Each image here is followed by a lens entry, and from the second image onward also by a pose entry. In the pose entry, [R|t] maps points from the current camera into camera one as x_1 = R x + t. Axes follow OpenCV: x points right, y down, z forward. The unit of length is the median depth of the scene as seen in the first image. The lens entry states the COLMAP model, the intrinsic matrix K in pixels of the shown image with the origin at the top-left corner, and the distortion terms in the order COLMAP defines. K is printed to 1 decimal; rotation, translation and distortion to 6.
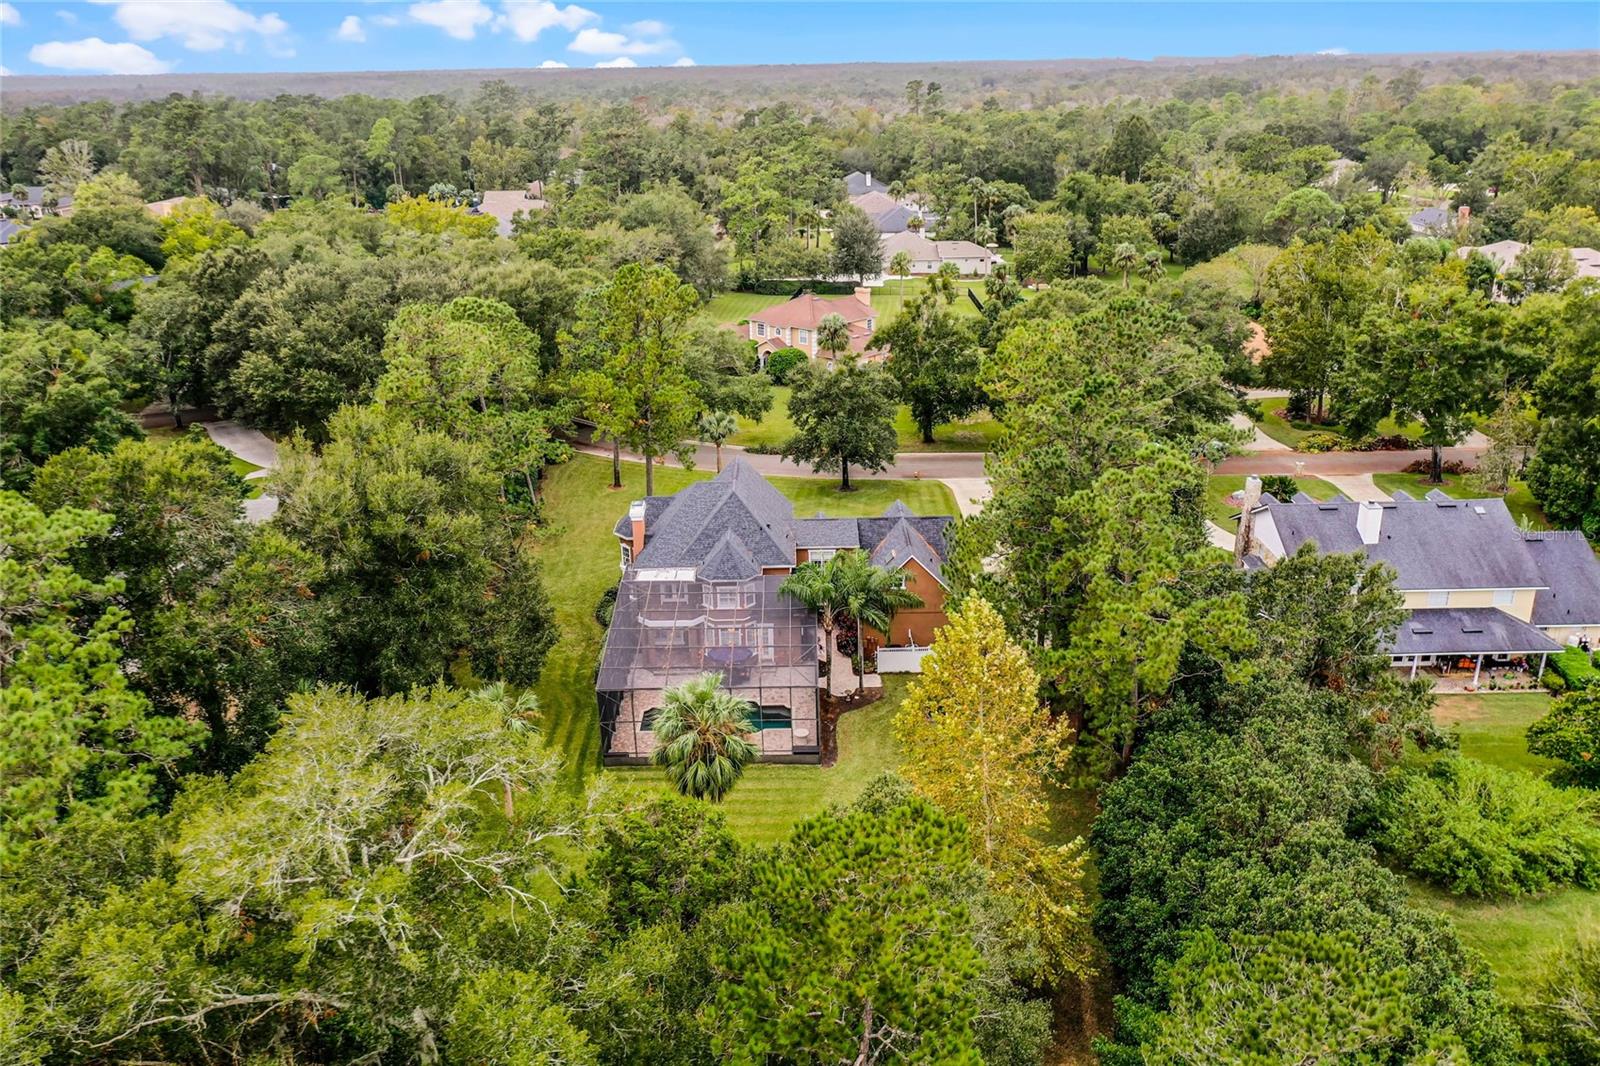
lens RADIAL K [[1264.2, 0, 795.8], [0, 1264.2, 529.5], [0, 0, 1]] dist [0.013626, -0.005355]
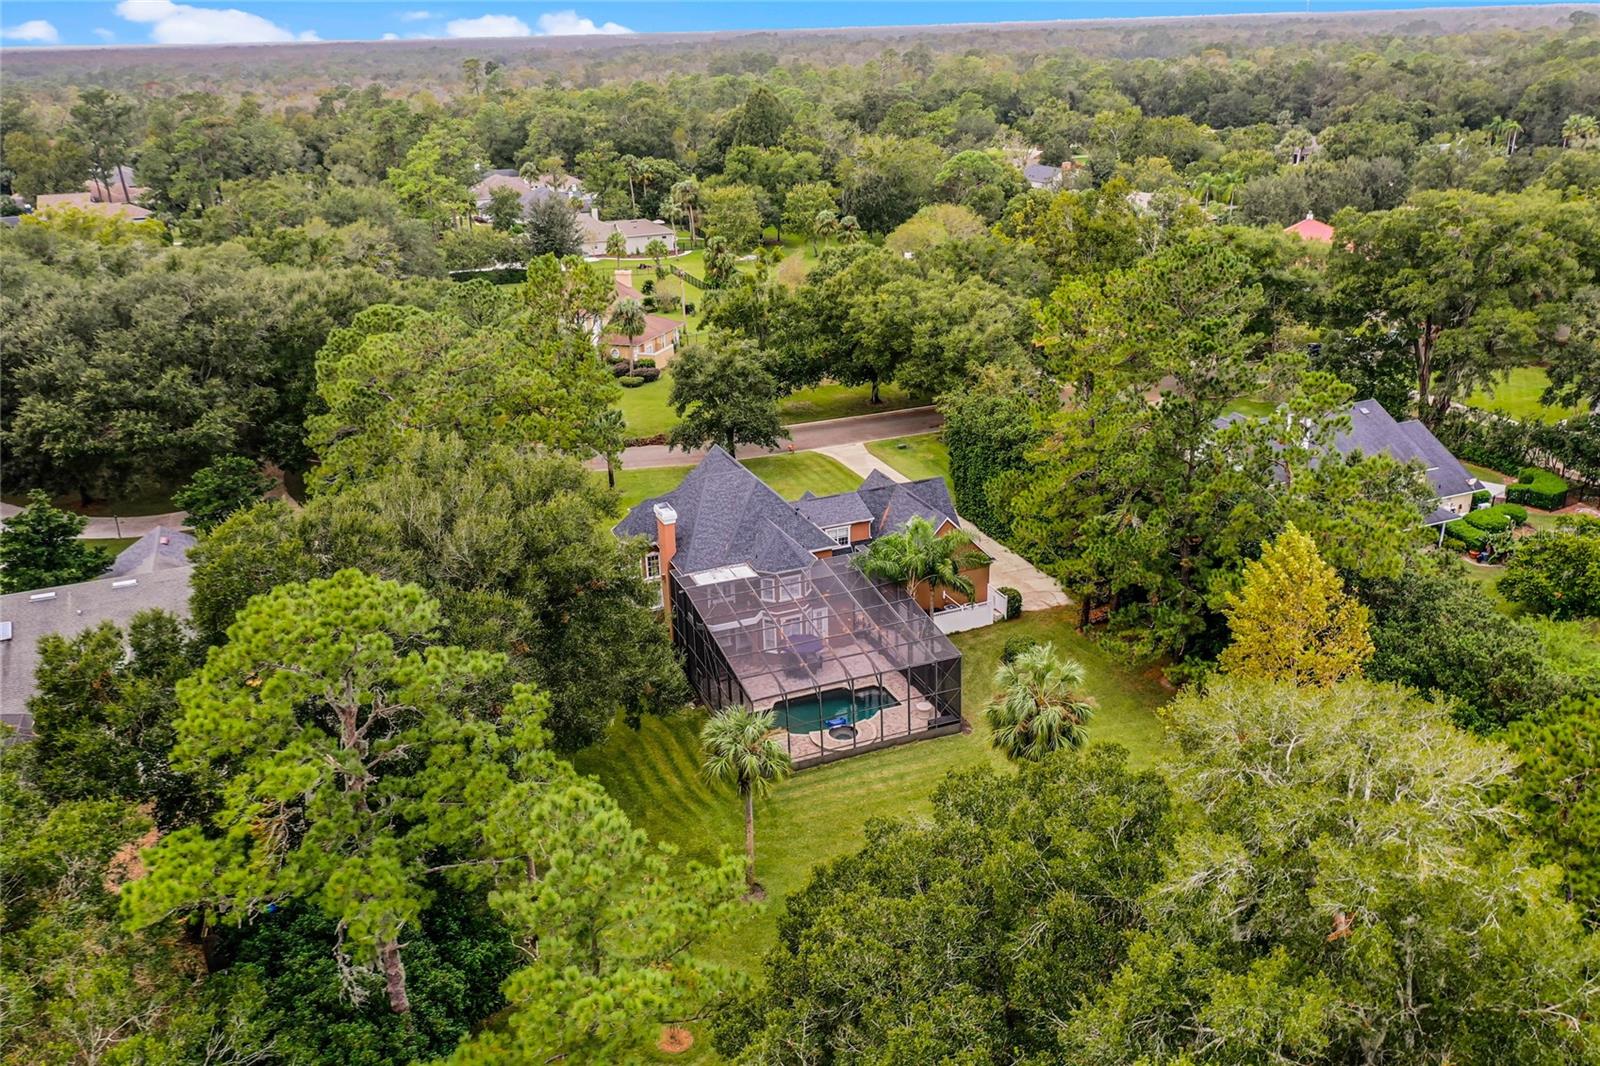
lens RADIAL K [[1264.2, 0, 805.5], [0, 1264.2, 531.4], [0, 0, 1]] dist [0.013626, -0.005355]
pose [[0.926377, -0.146574, 0.346904, -0.235401], [0.141012, 0.989143, 0.041372, -0.017171], [-0.349201, 0.010592, 0.936988, 0.056812]]
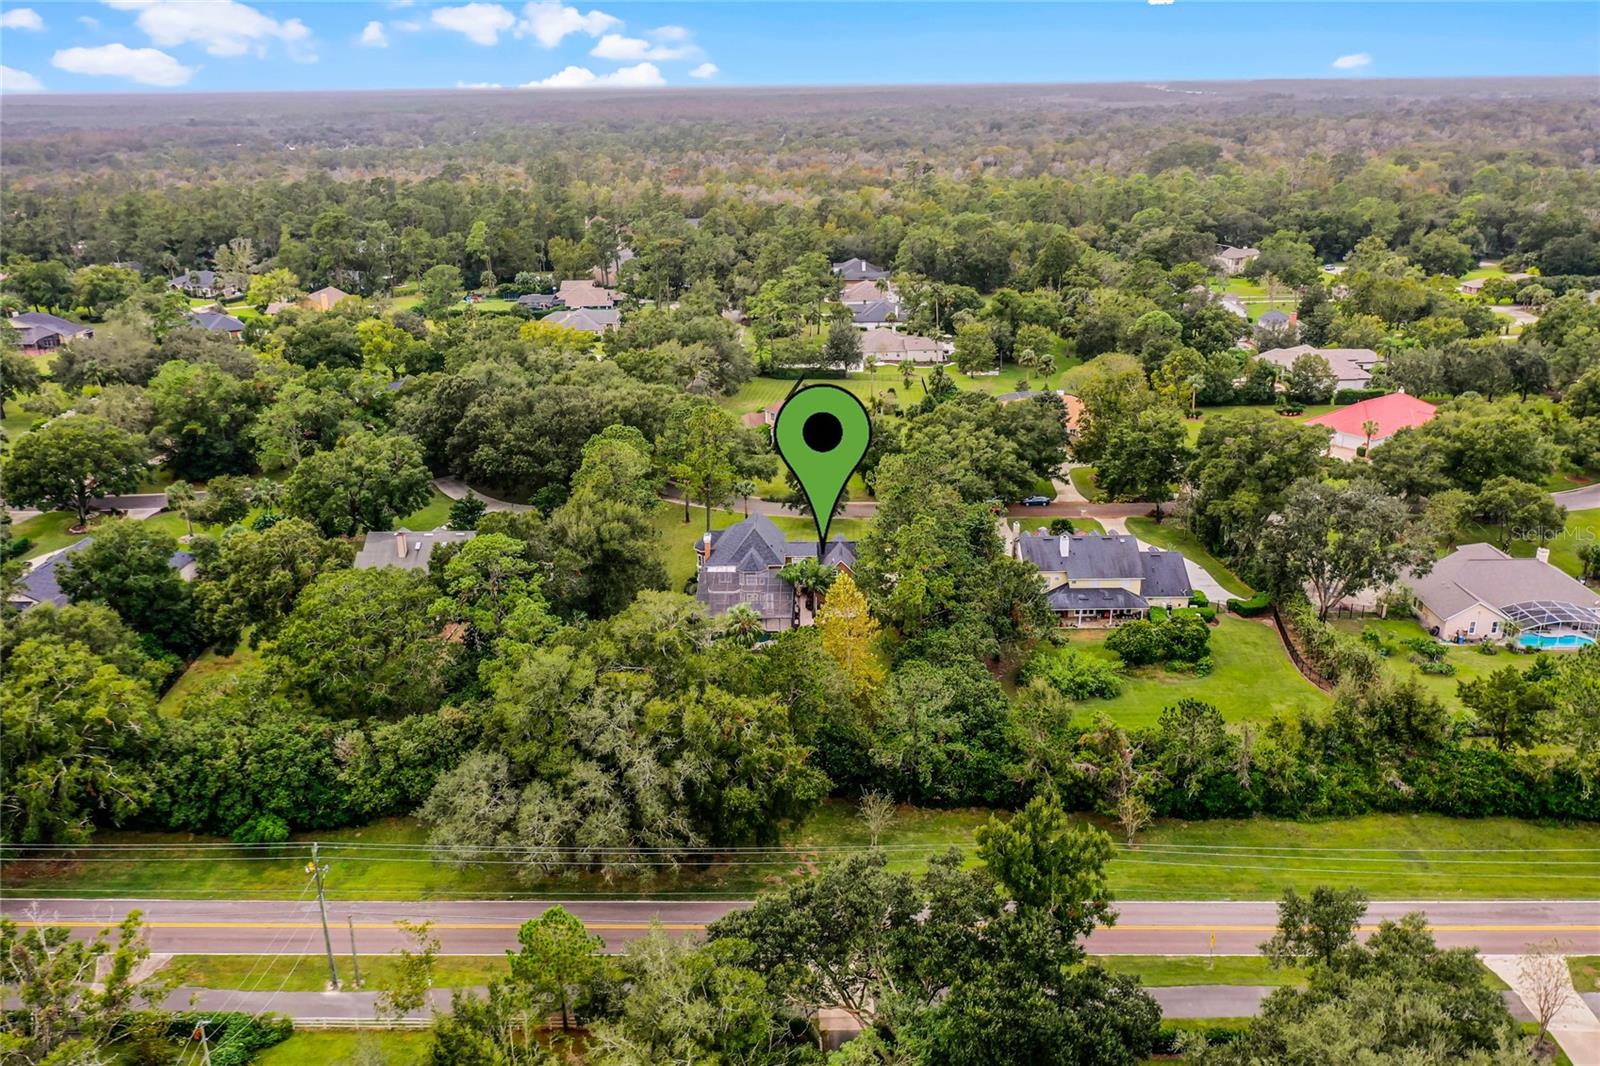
lens RADIAL K [[1264.2, 0, 798.0], [0, 1264.2, 536.4], [0, 0, 1]] dist [0.013626, -0.005355]
pose [[0.999888, 0.006616, -0.013398, 0.031473], [-0.006715, 0.999951, -0.007310, -0.002182], [0.013349, 0.007399, 0.999884, -0.677503]]
